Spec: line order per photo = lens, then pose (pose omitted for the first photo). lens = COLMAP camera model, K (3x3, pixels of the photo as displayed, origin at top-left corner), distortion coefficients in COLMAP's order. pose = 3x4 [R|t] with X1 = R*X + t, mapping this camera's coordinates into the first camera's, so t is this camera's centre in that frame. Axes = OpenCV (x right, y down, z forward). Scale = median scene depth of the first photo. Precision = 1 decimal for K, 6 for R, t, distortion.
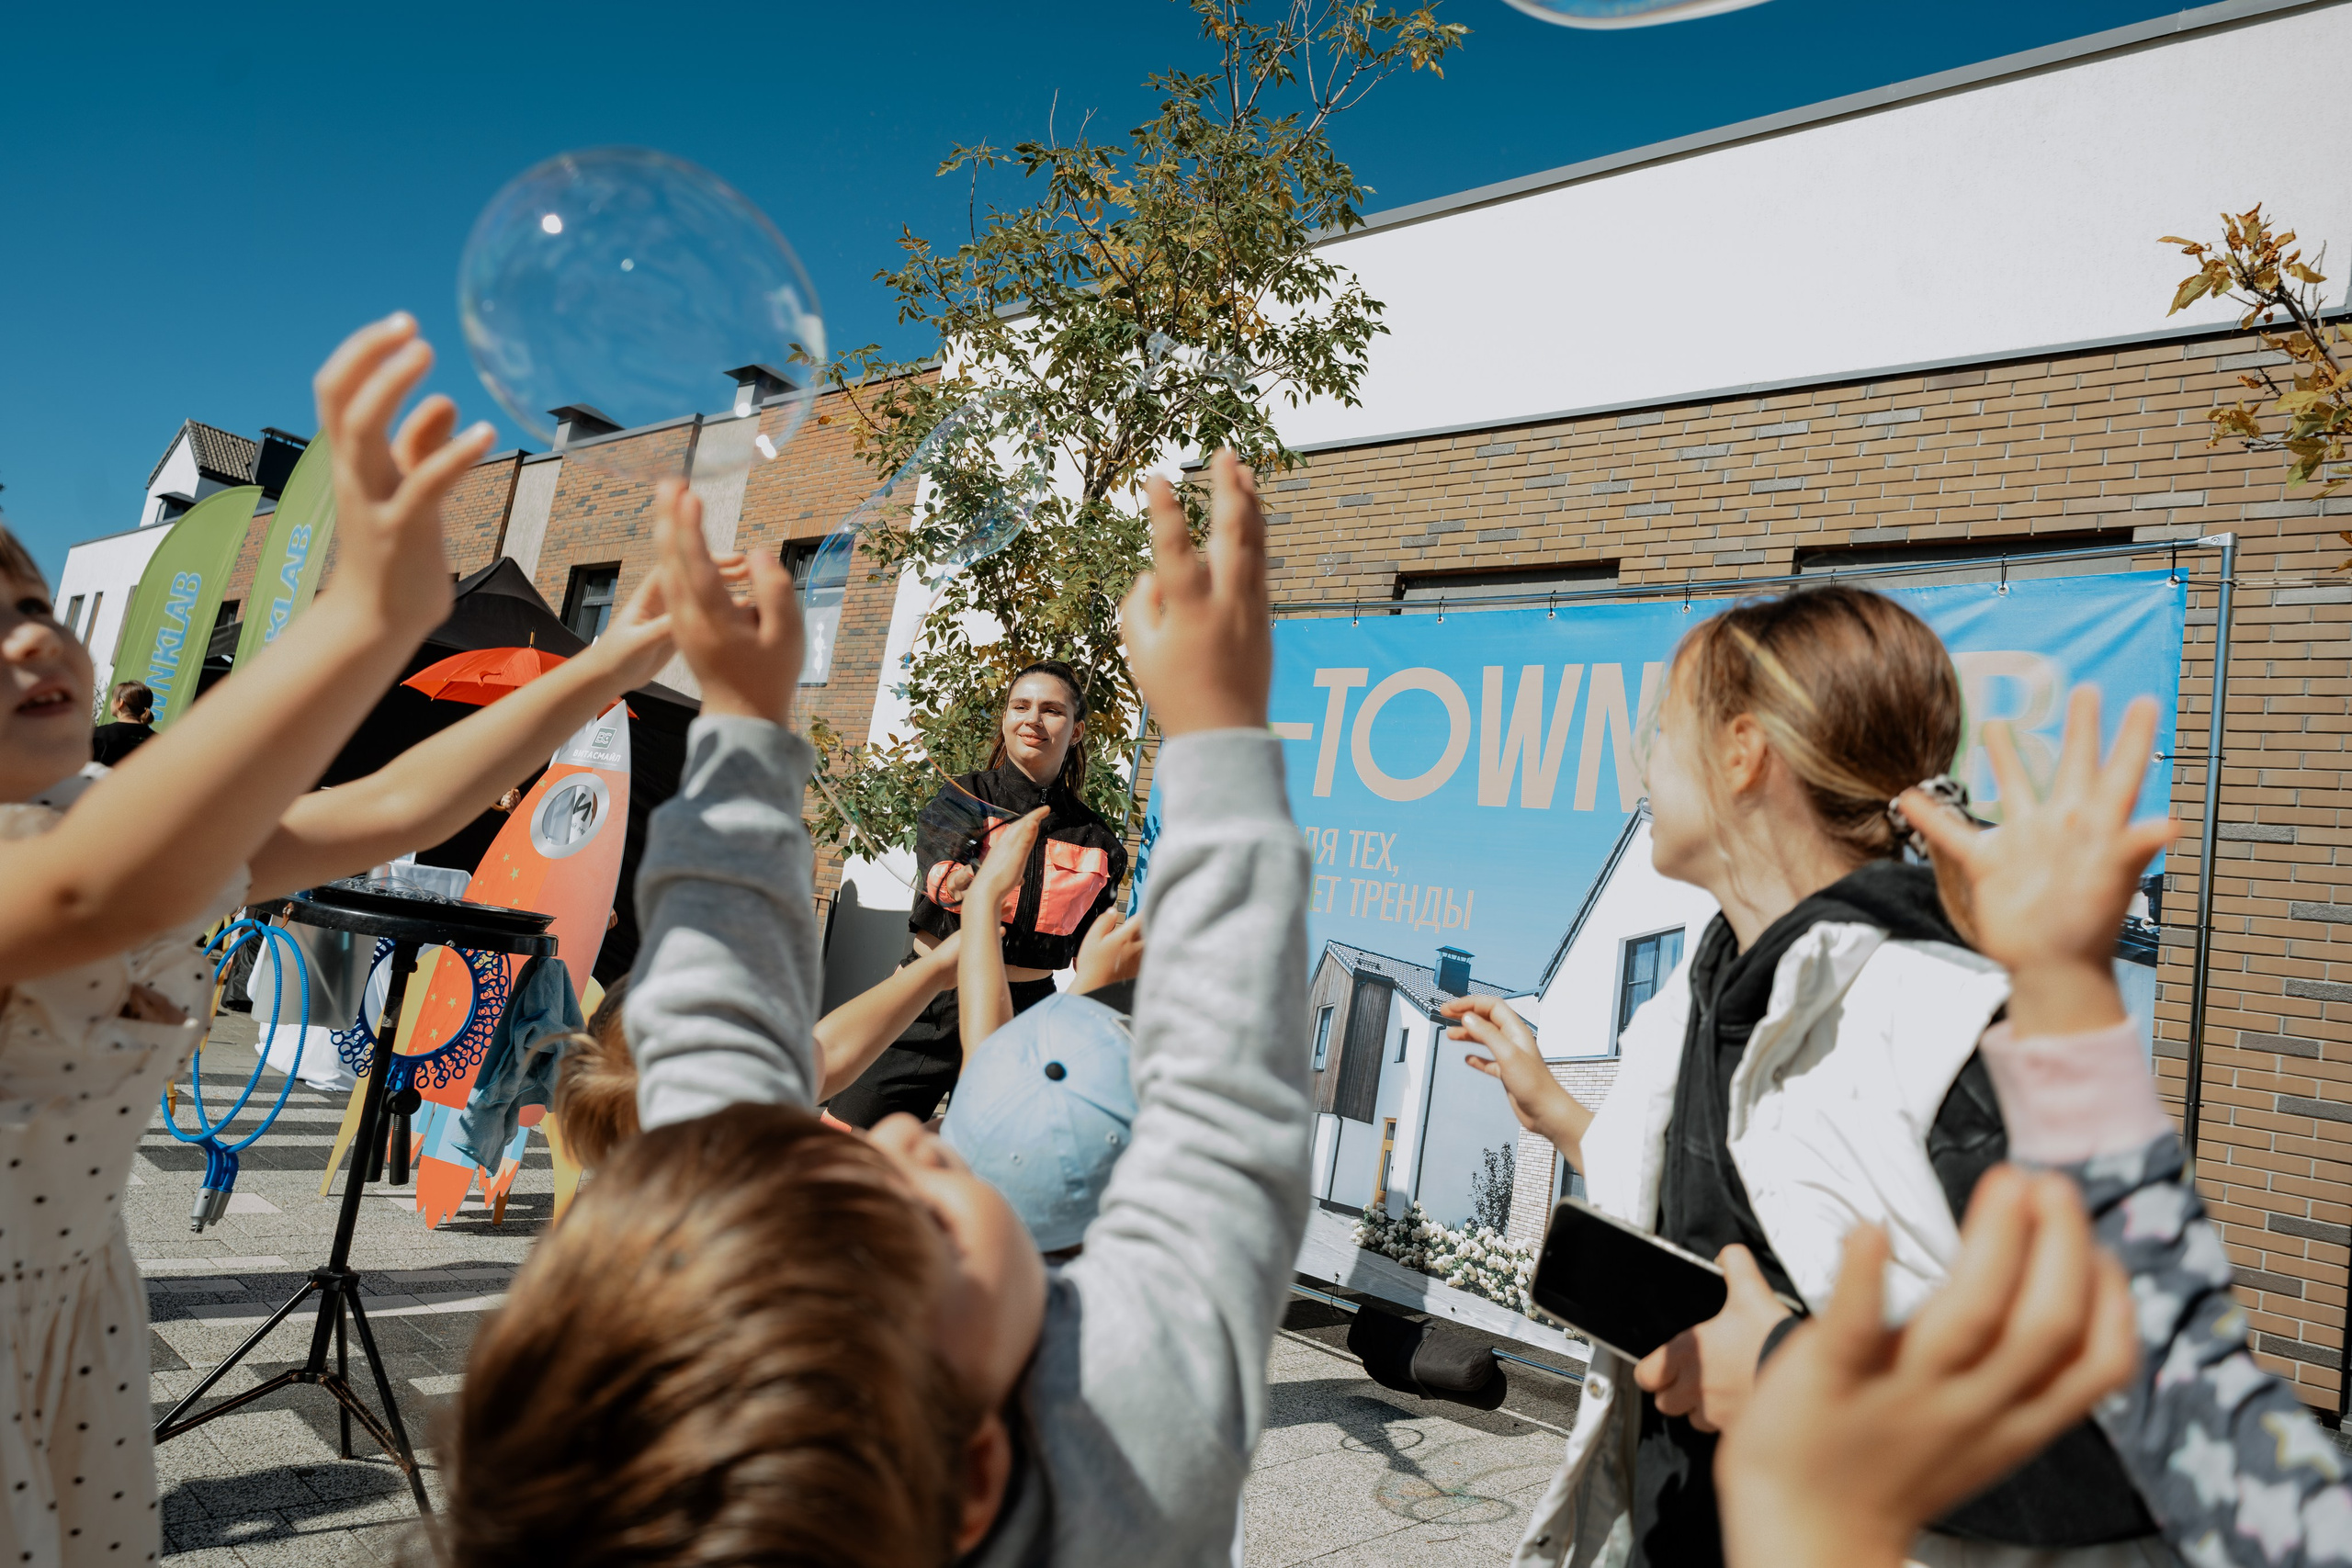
lens RADIAL K [[1507.4, 0, 1185.1], [0, 1507.4, 774.9], [0, 0, 1]] dist [-0.002975, 0.004469]
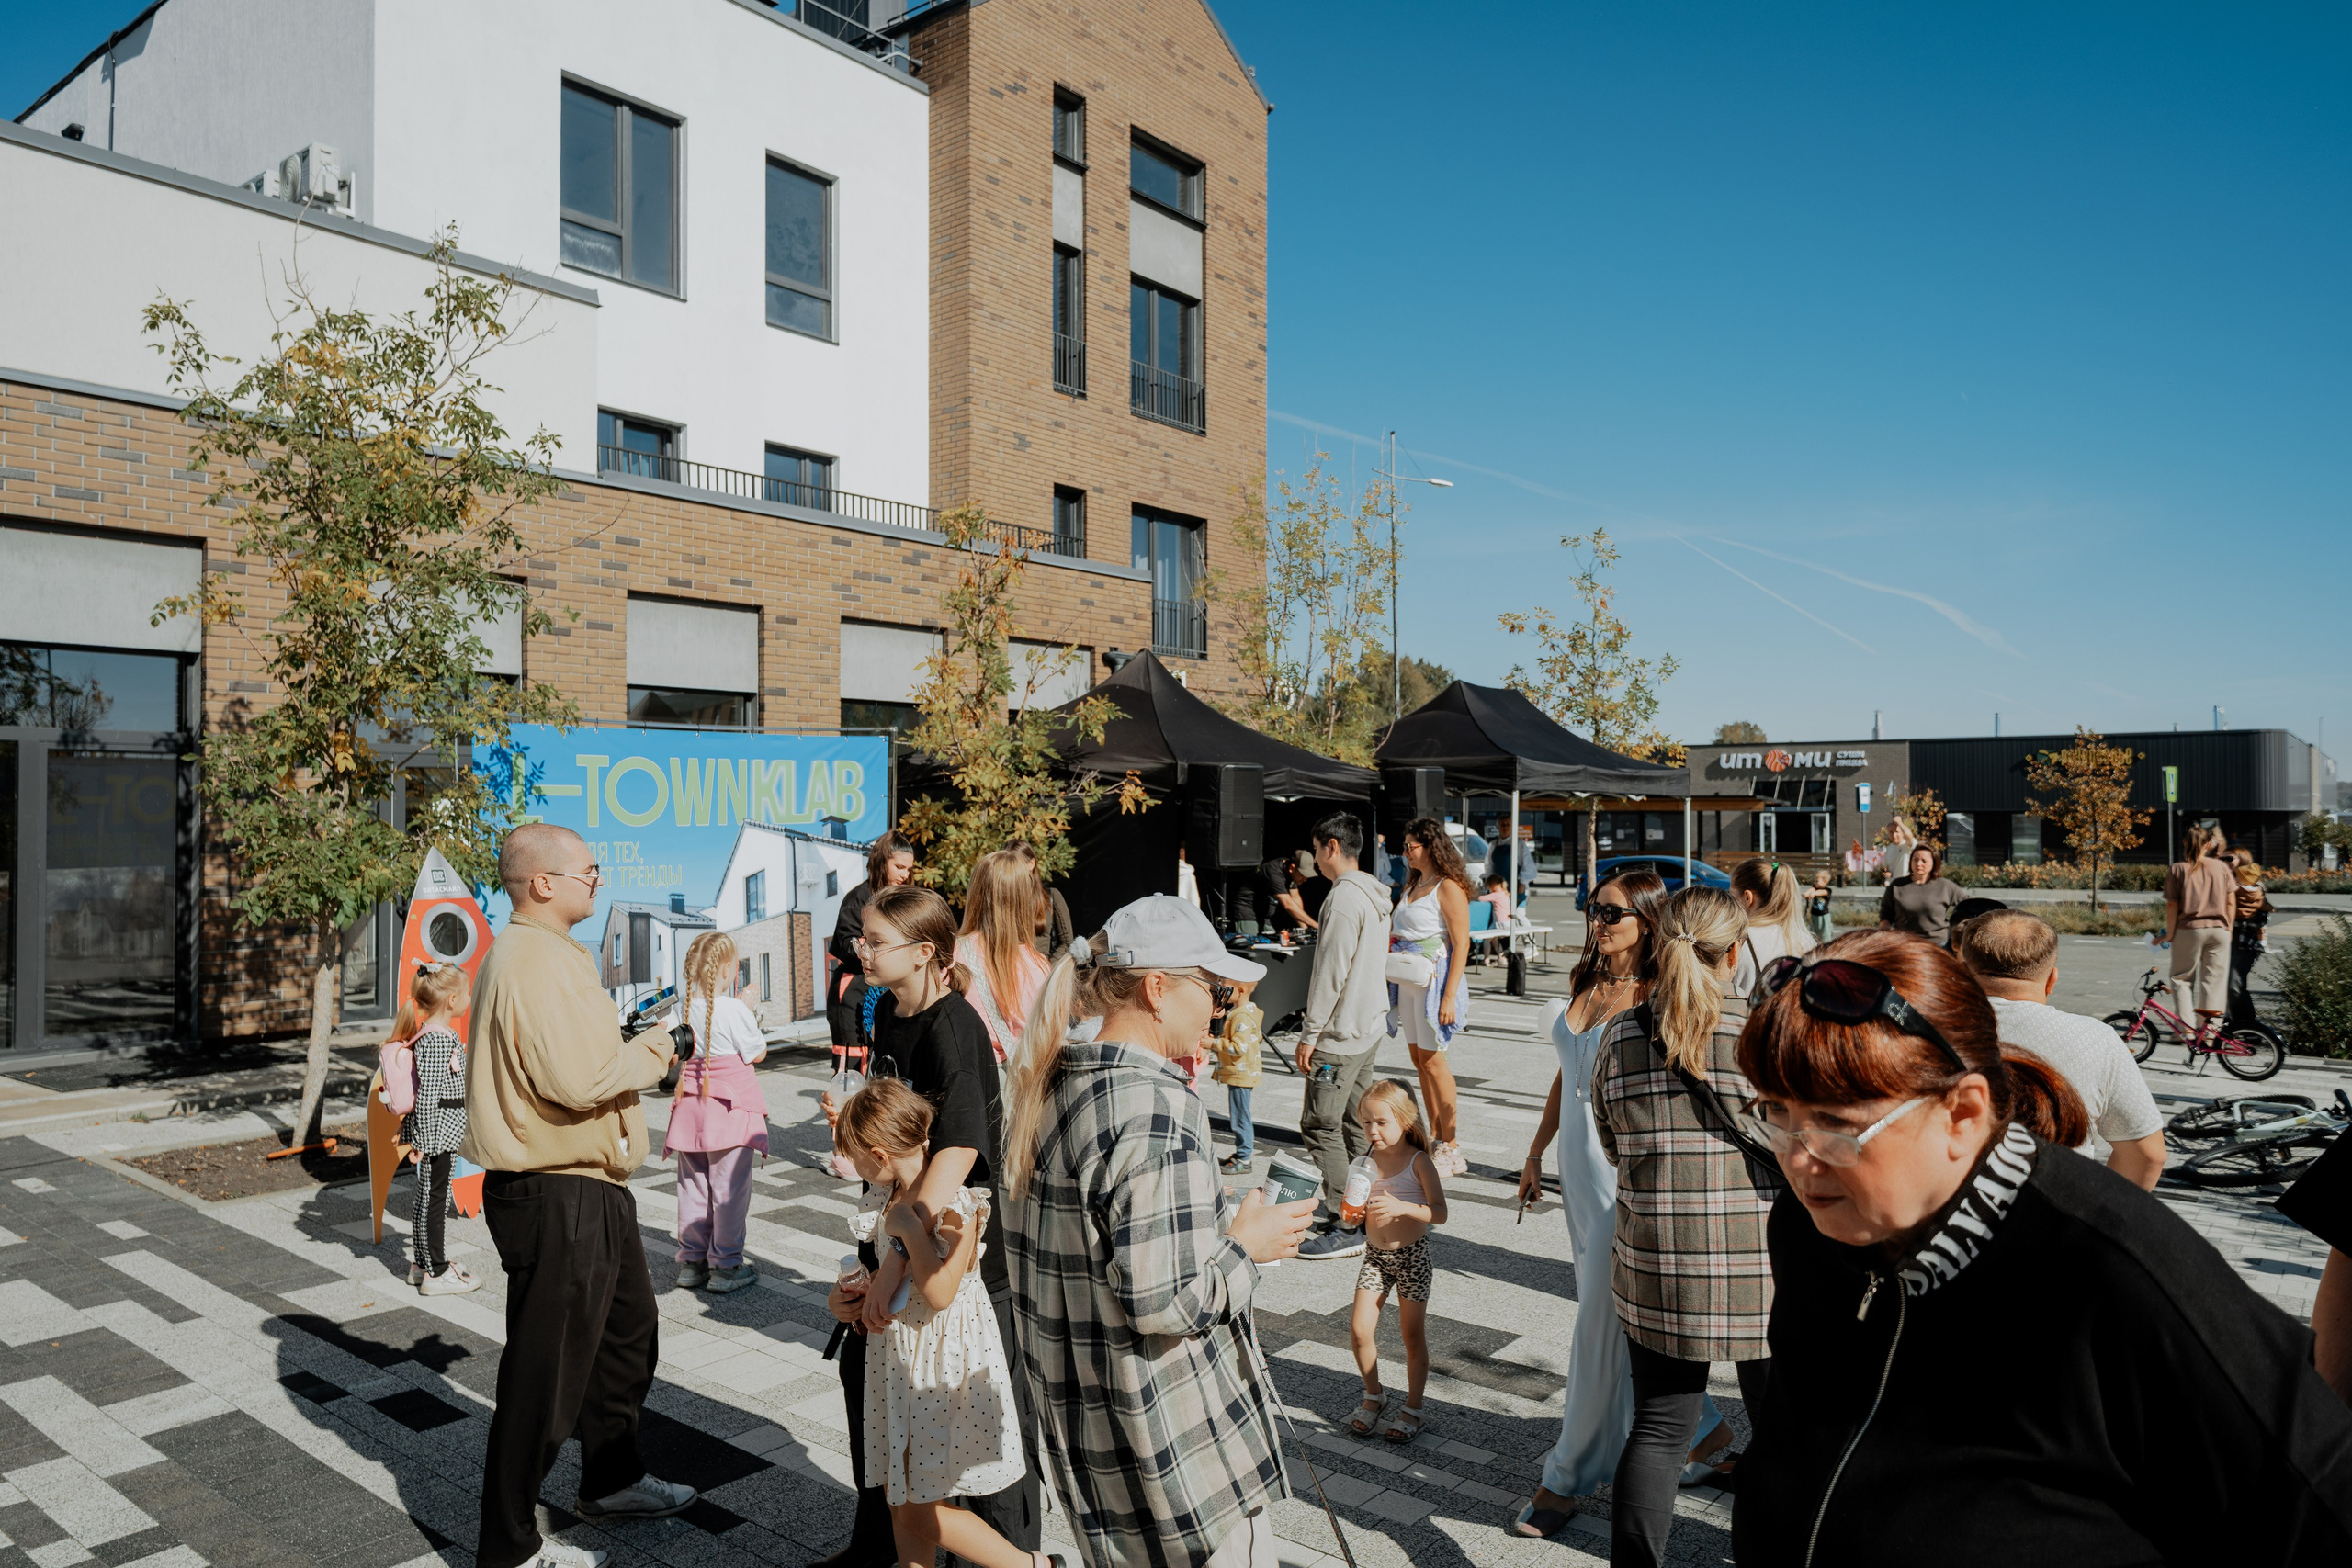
lens RADIAL K [[1555.7, 0, 1175.0], [0, 1555.7, 785.8], [0, 0, 1]] dist [-0.004110, -0.000404]
pose [[-0.030935, -0.148603, 0.988413, -1.976956], [-0.139187, 0.979892, 0.142965, -0.443356], [-0.989783, -0.133151, -0.050996, 0.419418]]
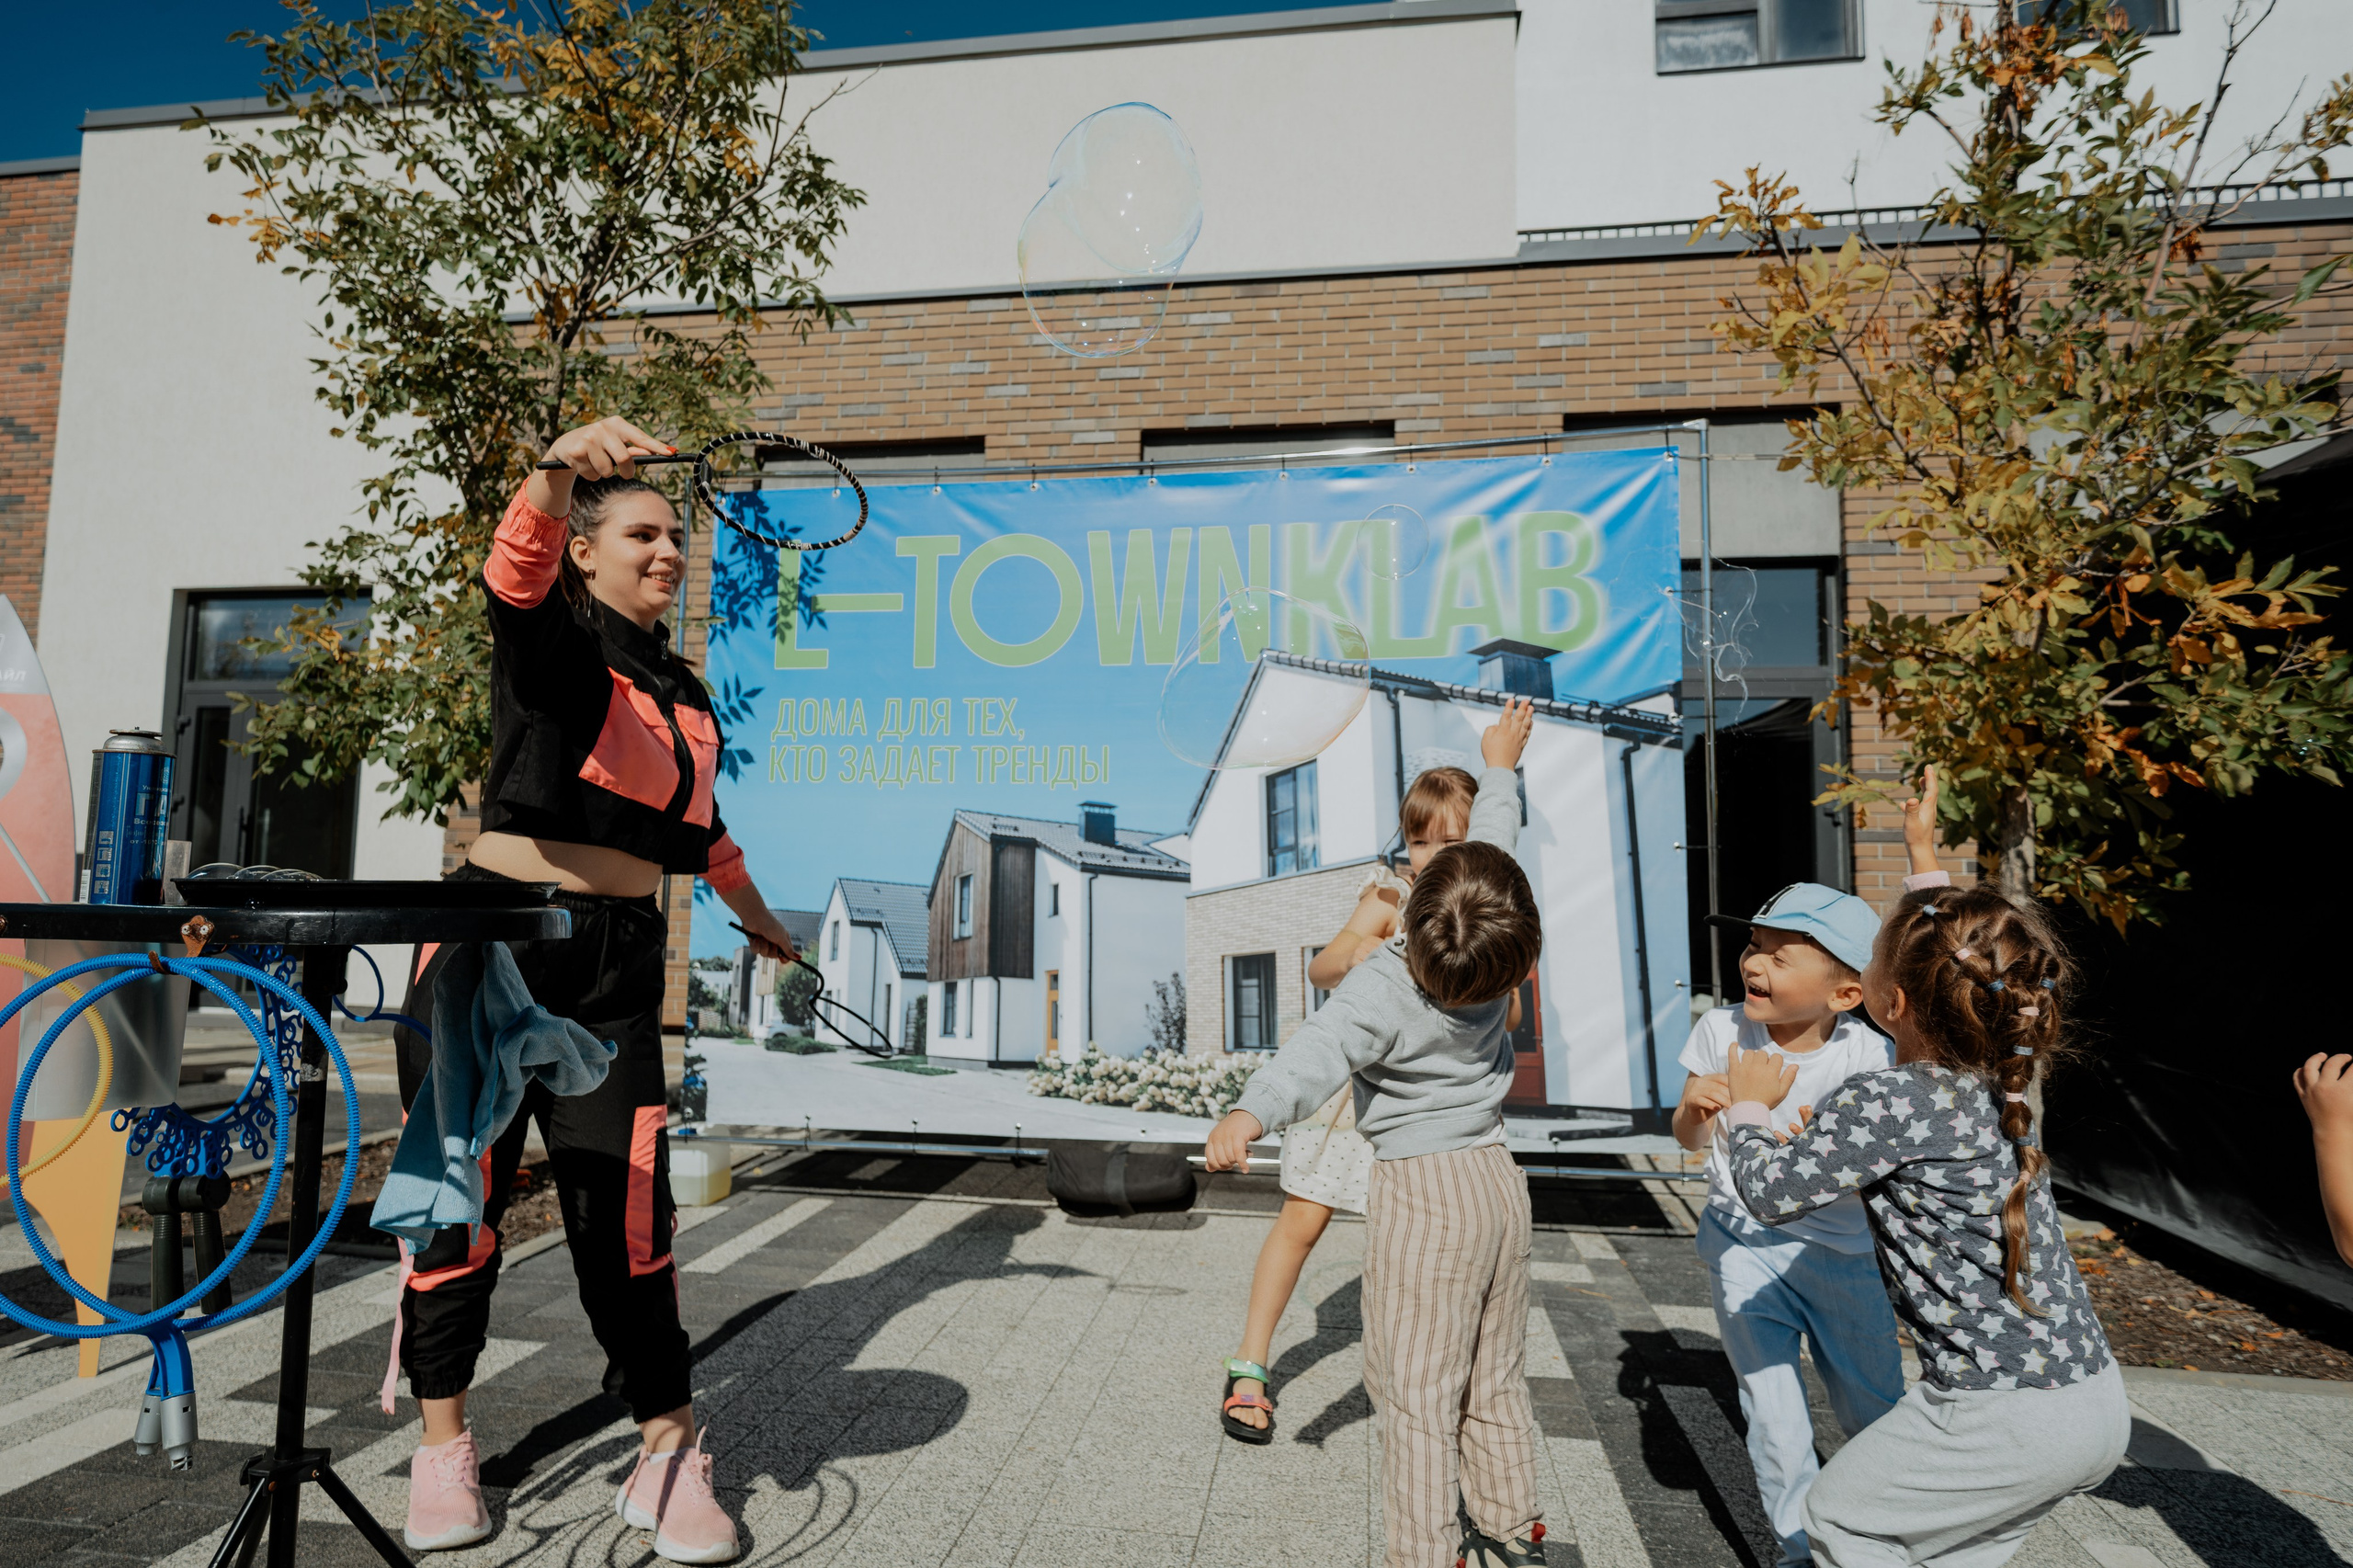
lens RADIAL K [[1364.3, 0, 1166.4], [0, 1364.3, 786.0], [0, 0, 1]] dist [-0.005432, -0.000099]
pose [[0.842143, -0.110160, 0.527883, -0.276224], [0.055848, 0.991465, 0.117806, -0.005340], [-0.536355, -0.069728, 0.841107, 0.169178]]
